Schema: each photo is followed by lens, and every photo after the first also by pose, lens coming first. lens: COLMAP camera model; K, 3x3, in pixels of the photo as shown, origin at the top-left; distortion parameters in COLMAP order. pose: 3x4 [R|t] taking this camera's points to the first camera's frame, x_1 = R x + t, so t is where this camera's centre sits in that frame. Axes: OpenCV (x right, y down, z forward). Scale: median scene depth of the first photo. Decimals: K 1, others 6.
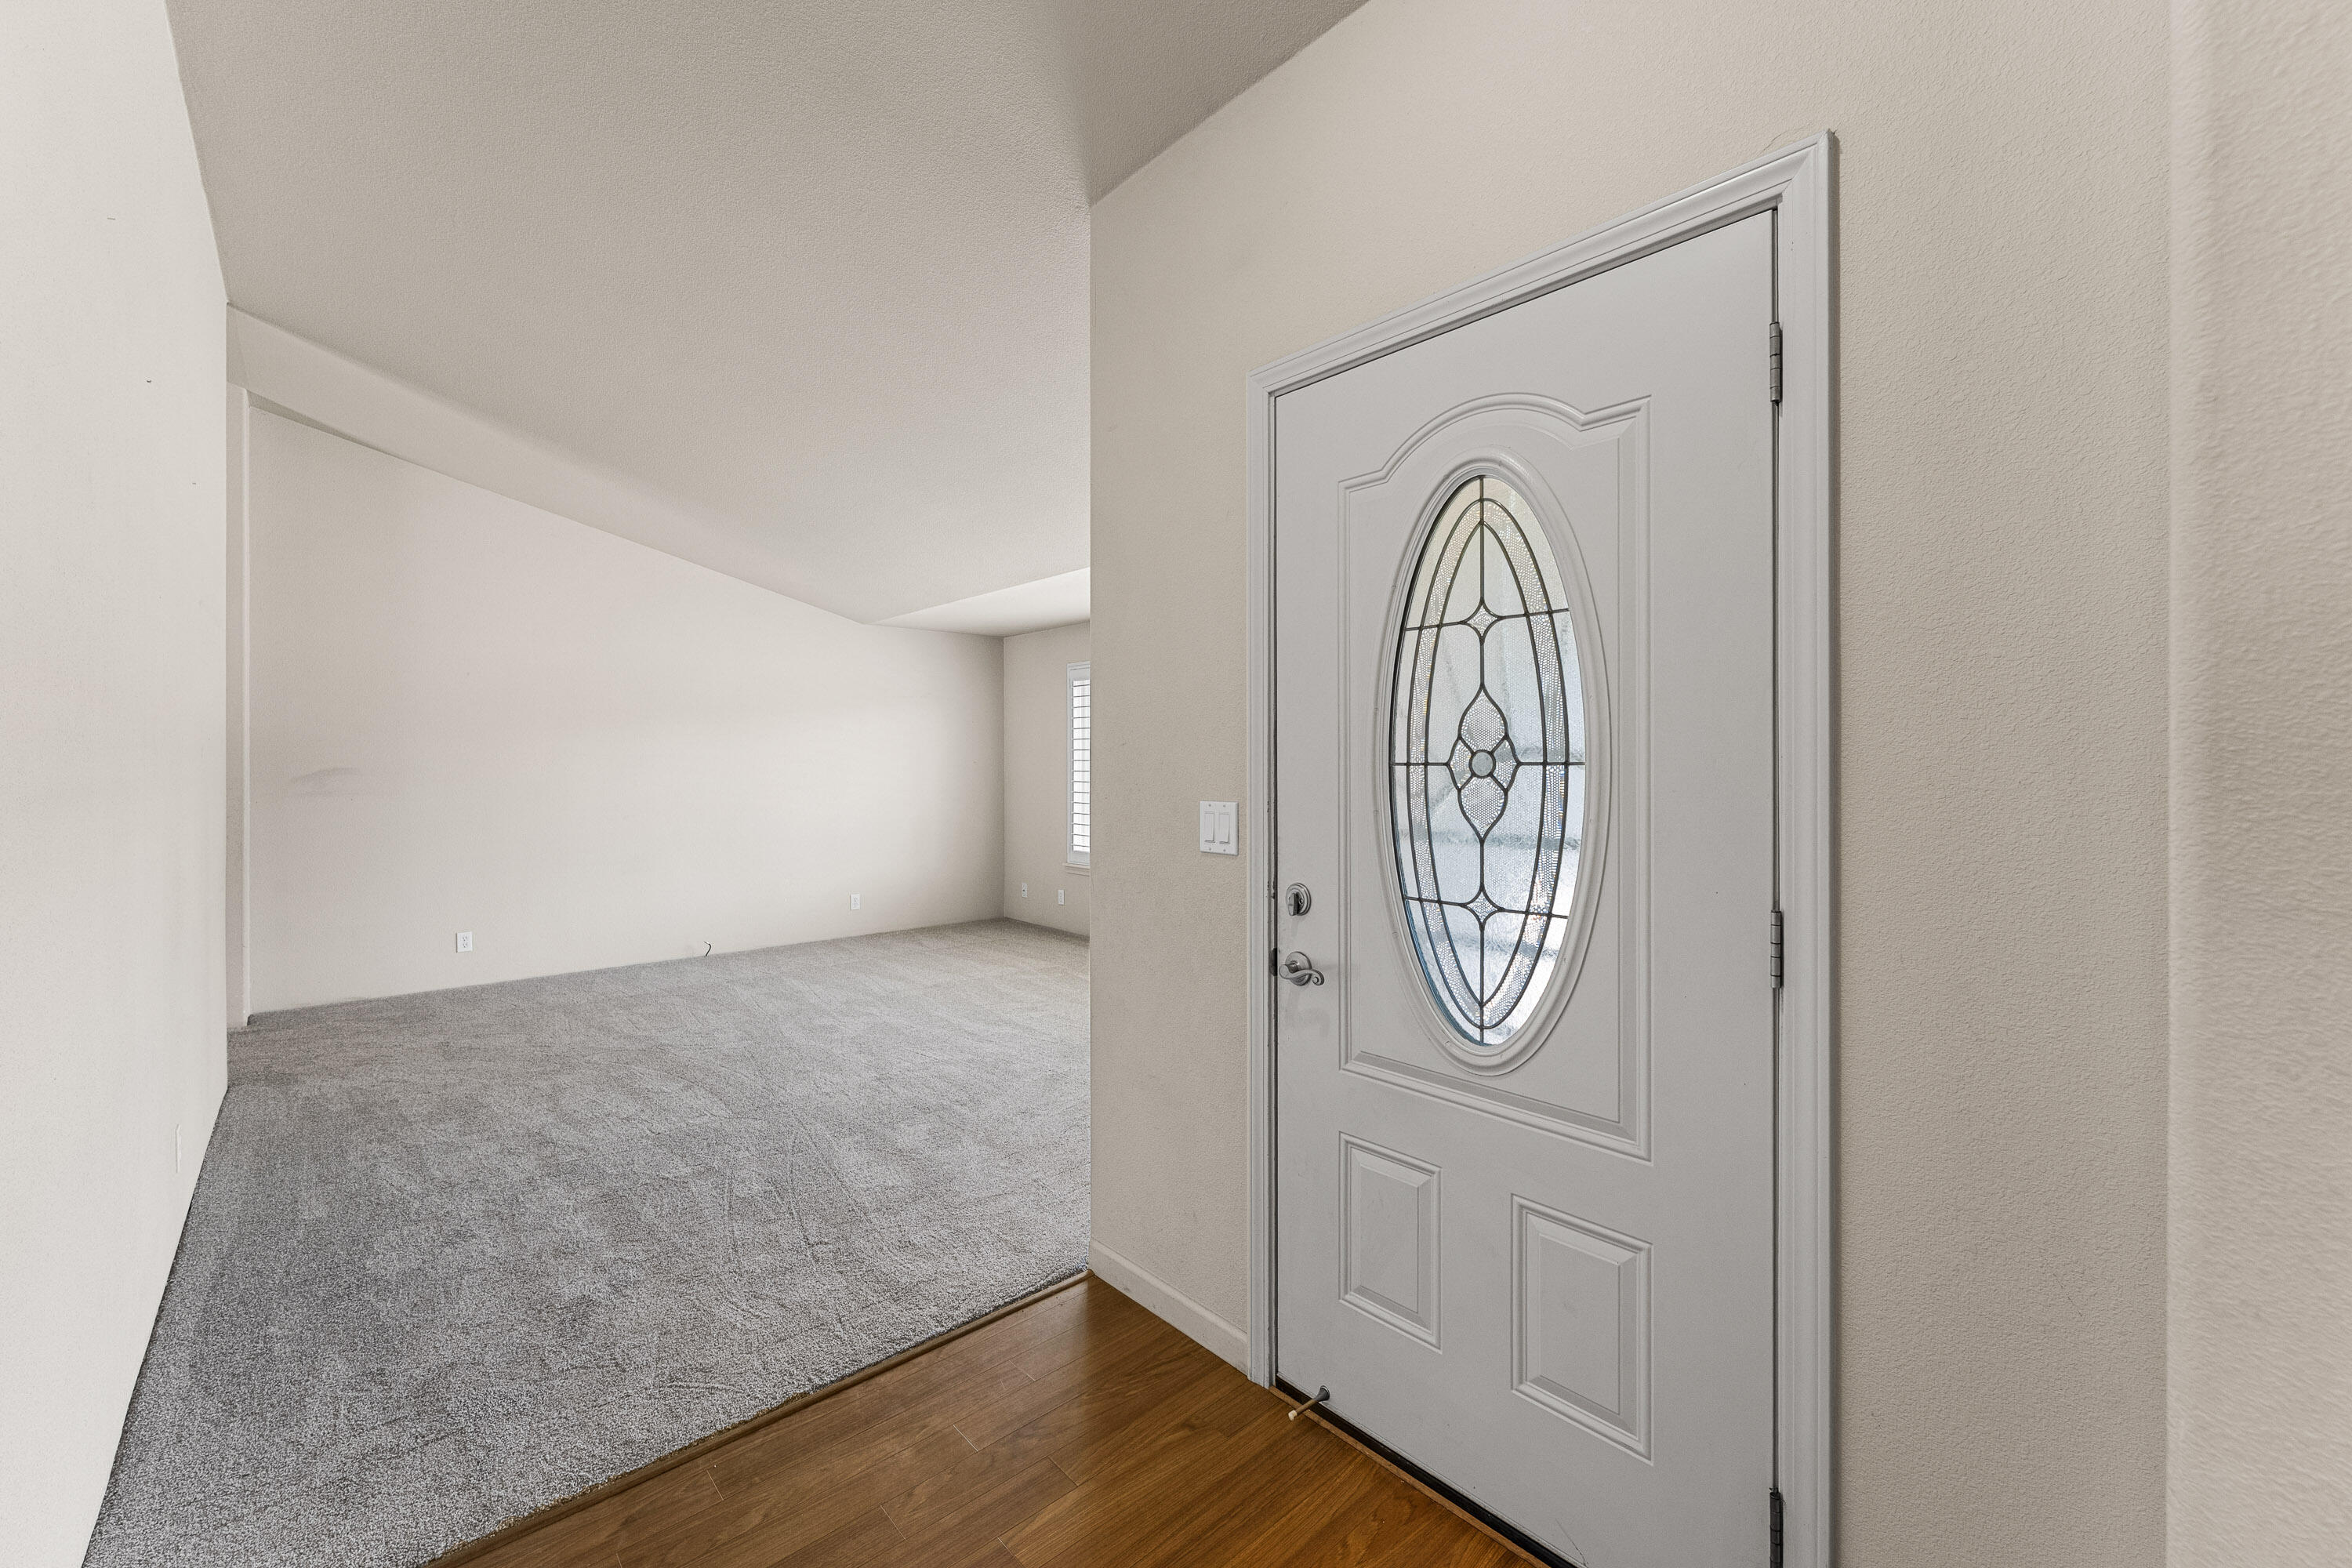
lens RADIAL K [[953.1, 0, 1162.7], [0, 953.1, 770.4], [0, 0, 1]] dist [0.000056, 0.000094]
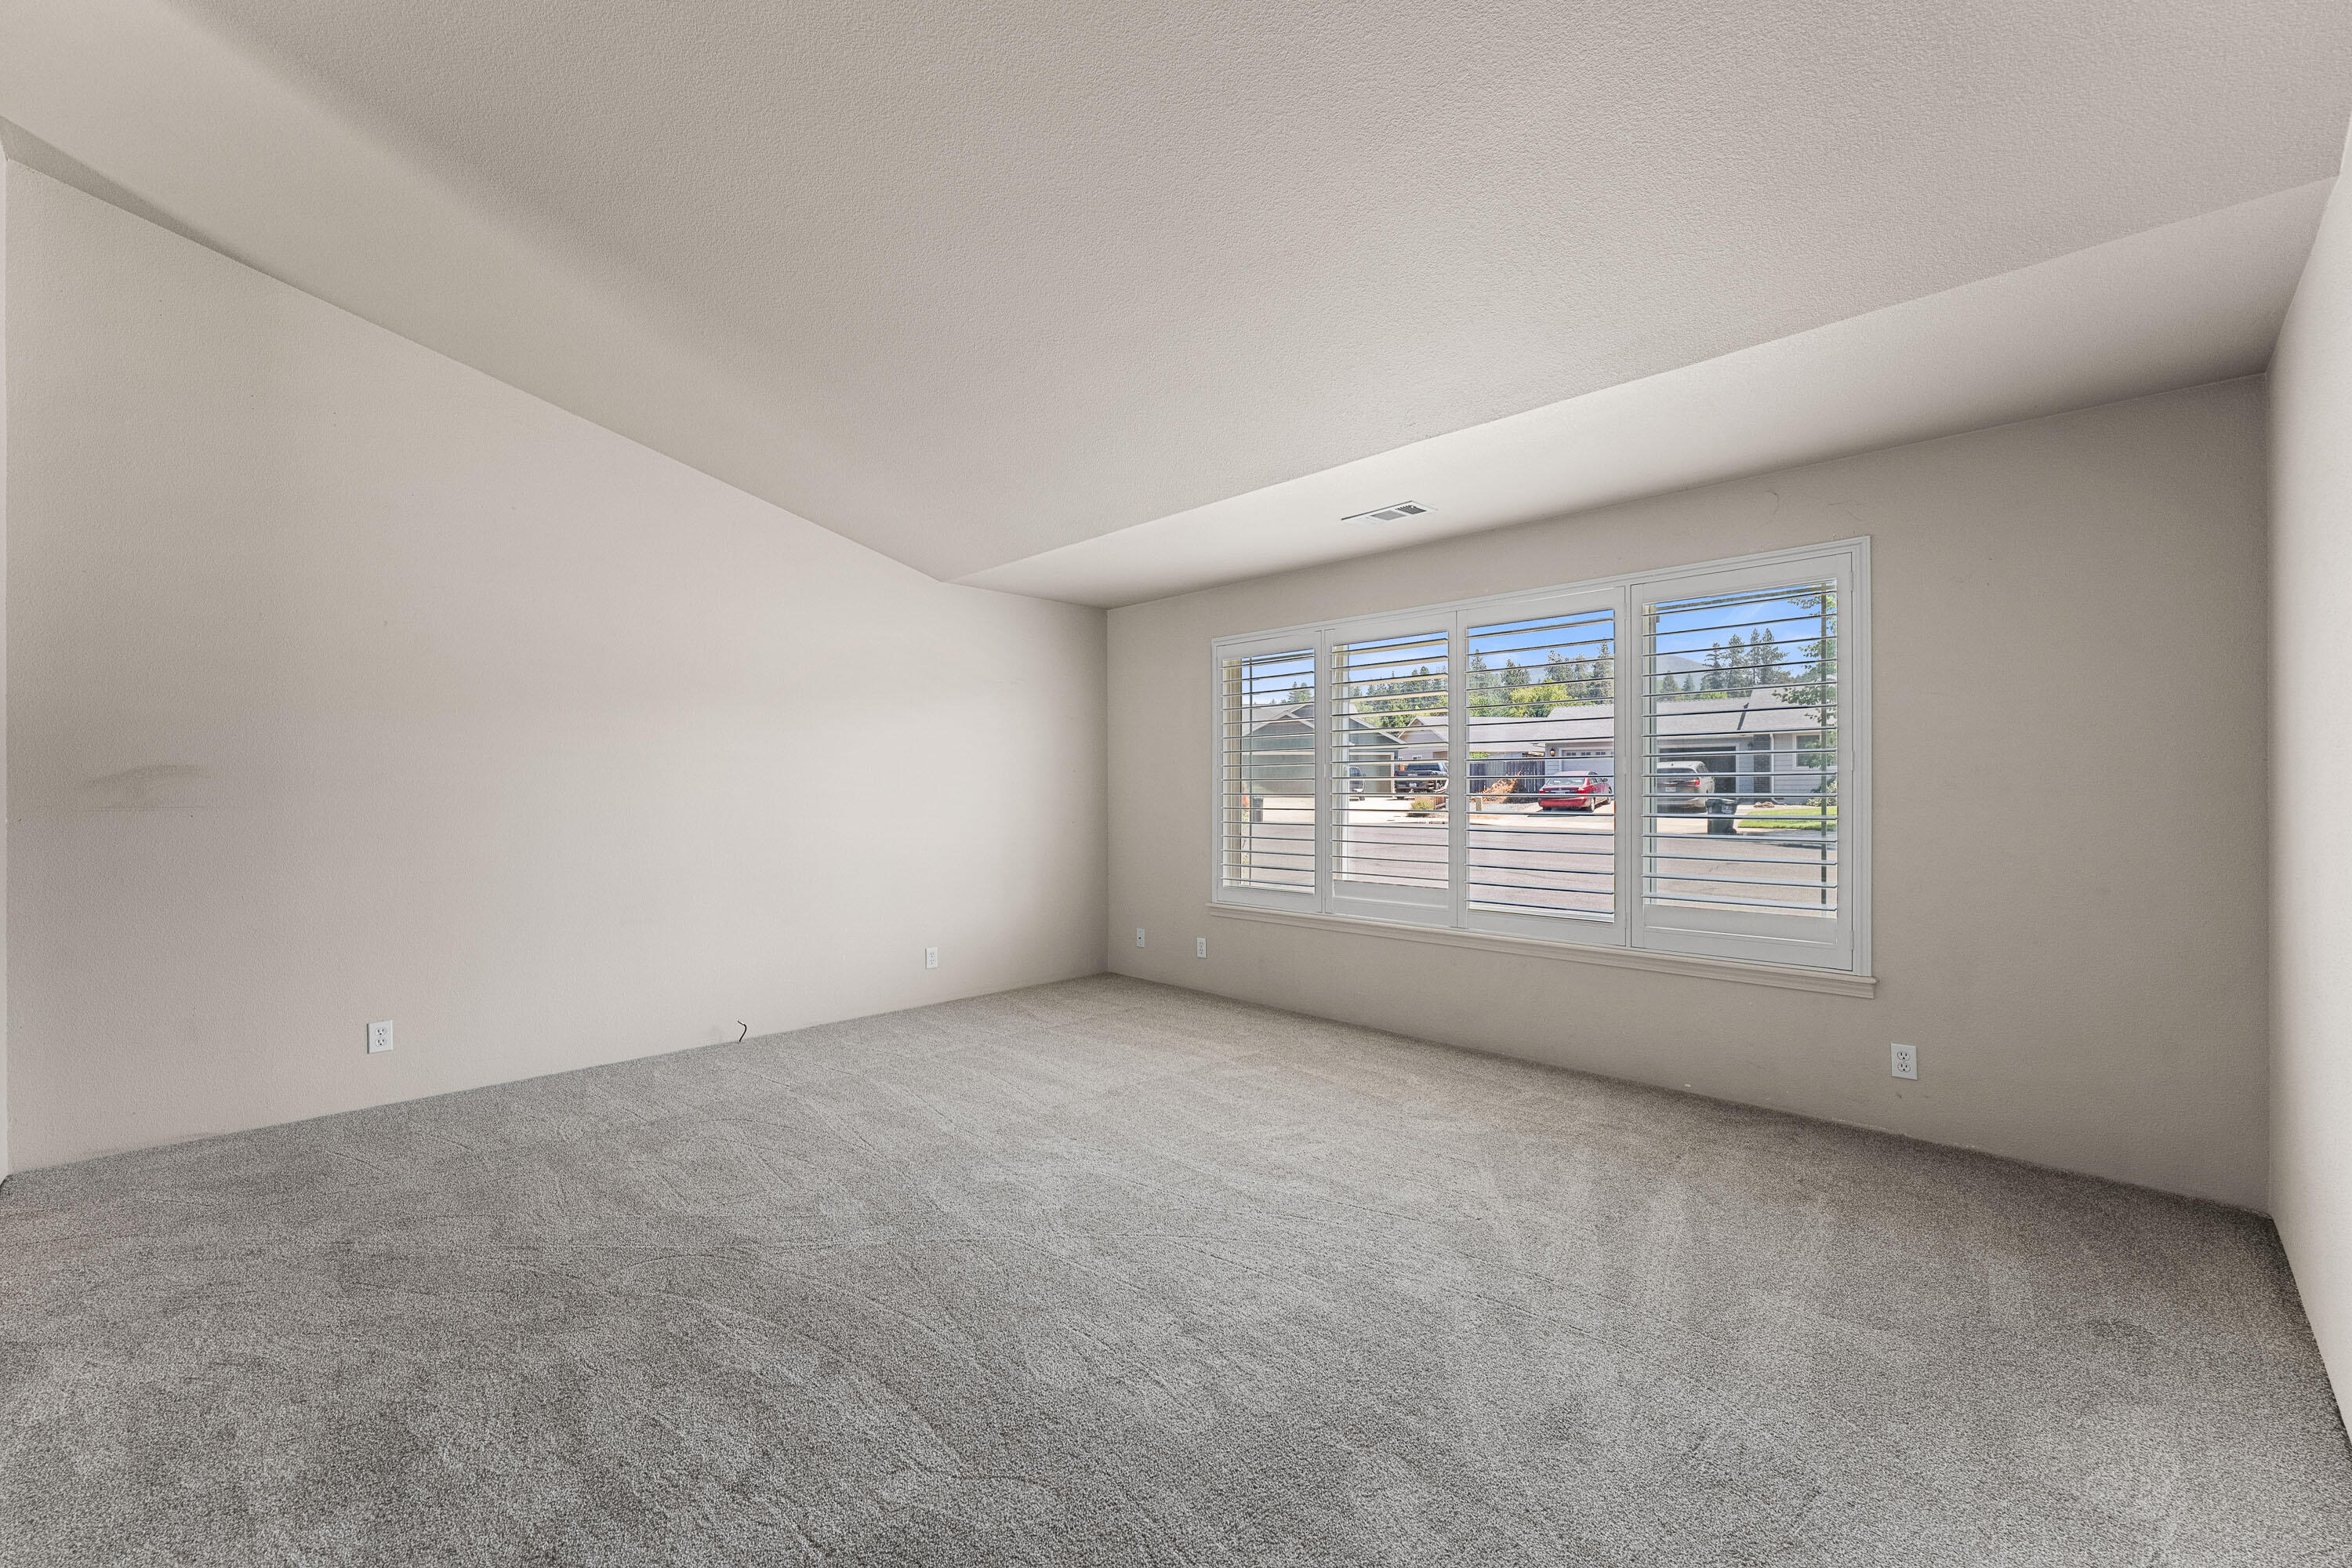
lens RADIAL K [[953.1, 0, 1160.4], [0, 953.1, 793.5], [0, 0, 1]] dist [0.000056, 0.000094]
pose [[0.998642, -0.001545, 0.052074, -0.250528], [0.001666, 0.999996, -0.002283, 0.017985], [-0.052070, 0.002367, 0.998641, 0.343817]]
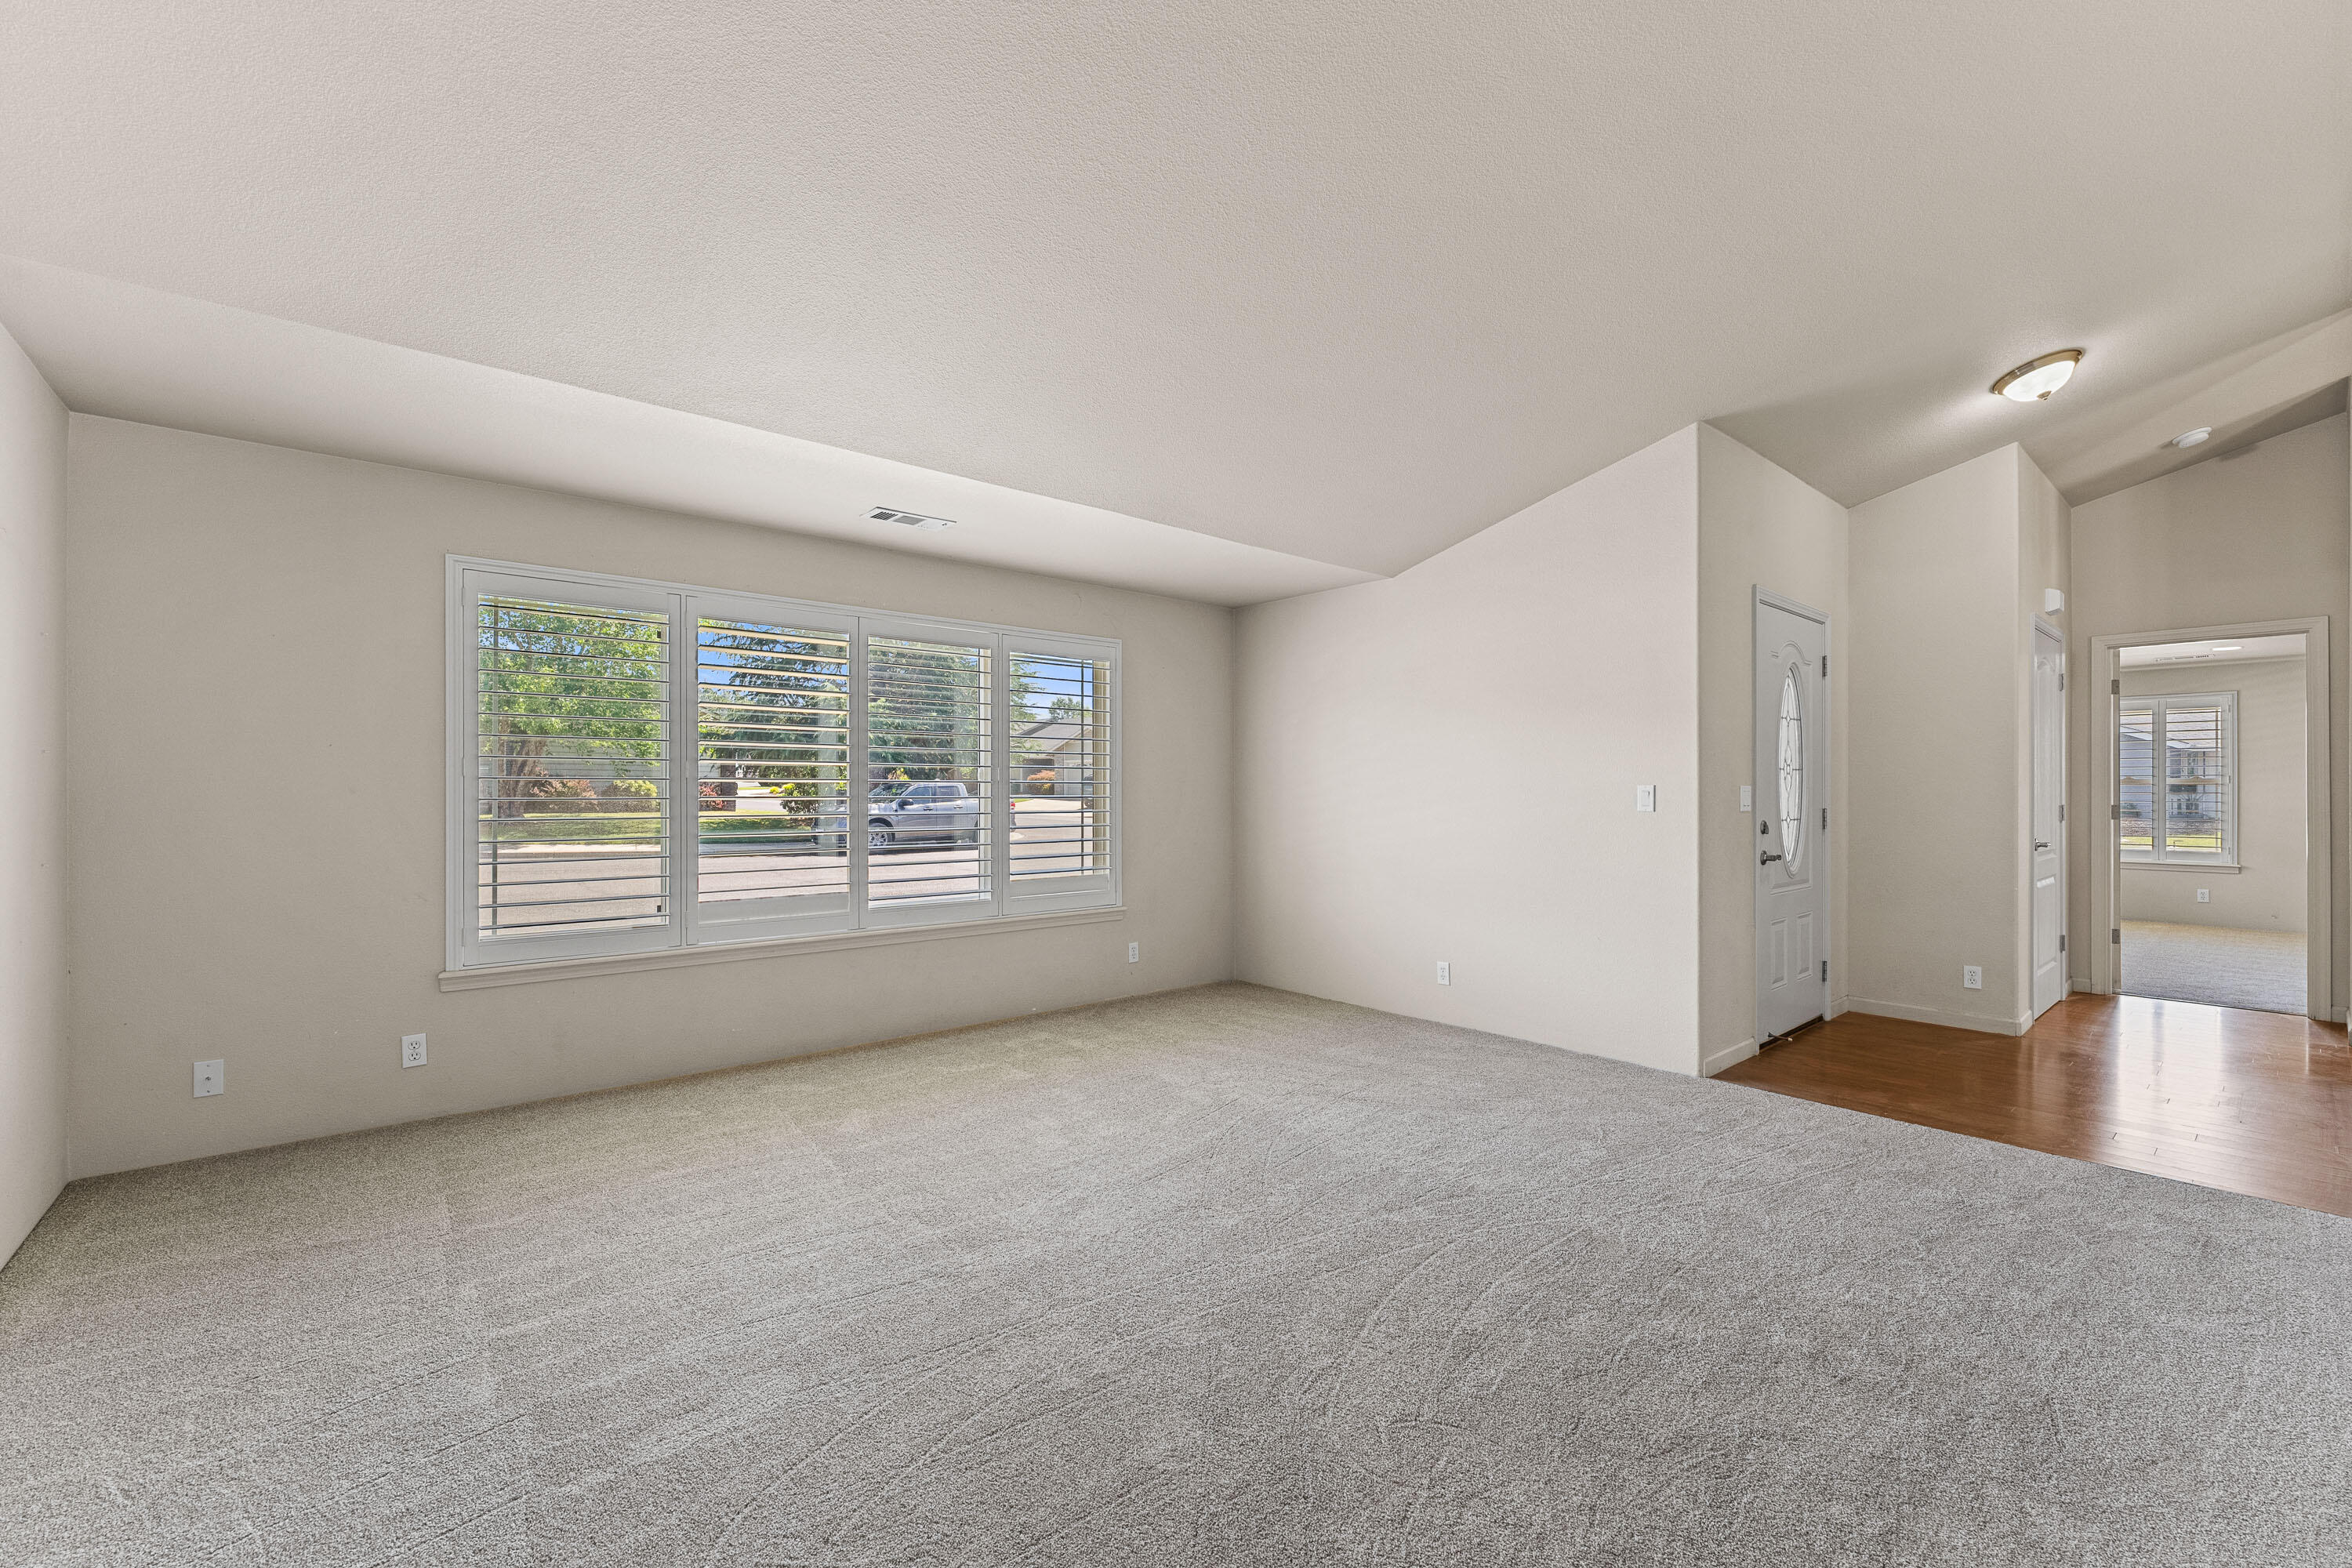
lens RADIAL K [[953.1, 0, 1161.6], [0, 953.1, 782.3], [0, 0, 1]] dist [0.000056, 0.000094]
pose [[0.044898, 0.016393, 0.998857, -0.785544], [0.017611, 0.999697, -0.017199, 0.023300], [-0.998836, 0.018364, 0.044596, 0.859554]]
